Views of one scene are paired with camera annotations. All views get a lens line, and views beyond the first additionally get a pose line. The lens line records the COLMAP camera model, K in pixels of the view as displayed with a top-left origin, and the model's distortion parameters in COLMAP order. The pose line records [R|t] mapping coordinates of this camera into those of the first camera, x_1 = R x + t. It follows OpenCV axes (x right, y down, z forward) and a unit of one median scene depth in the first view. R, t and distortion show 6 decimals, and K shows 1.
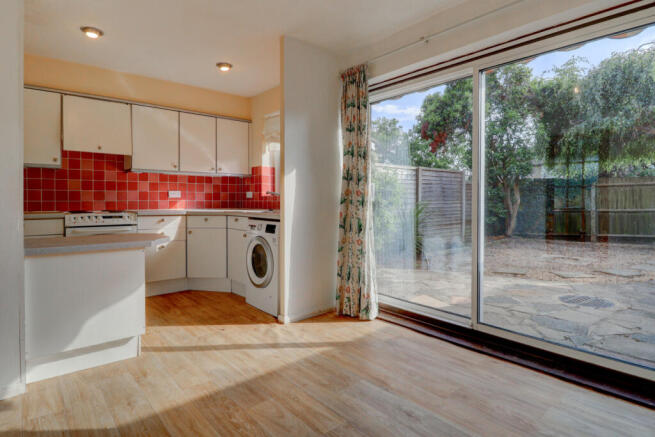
lens RADIAL K [[364.2, 0, 325.1], [0, 364.2, 203.2], [0, 0, 1]] dist [-0.001426, -0.000113]
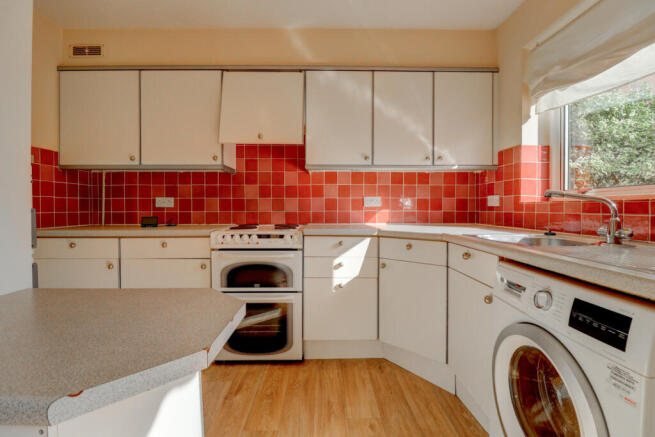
lens RADIAL K [[310.9, 0, 326.0], [0, 310.9, 214.7], [0, 0, 1]] dist [-0.015860, -0.000262]
pose [[0.778922, 0.009912, -0.627043, -0.119252], [-0.002207, 0.999912, 0.013065, -0.007912], [0.627117, -0.008793, 0.778875, 0.505455]]
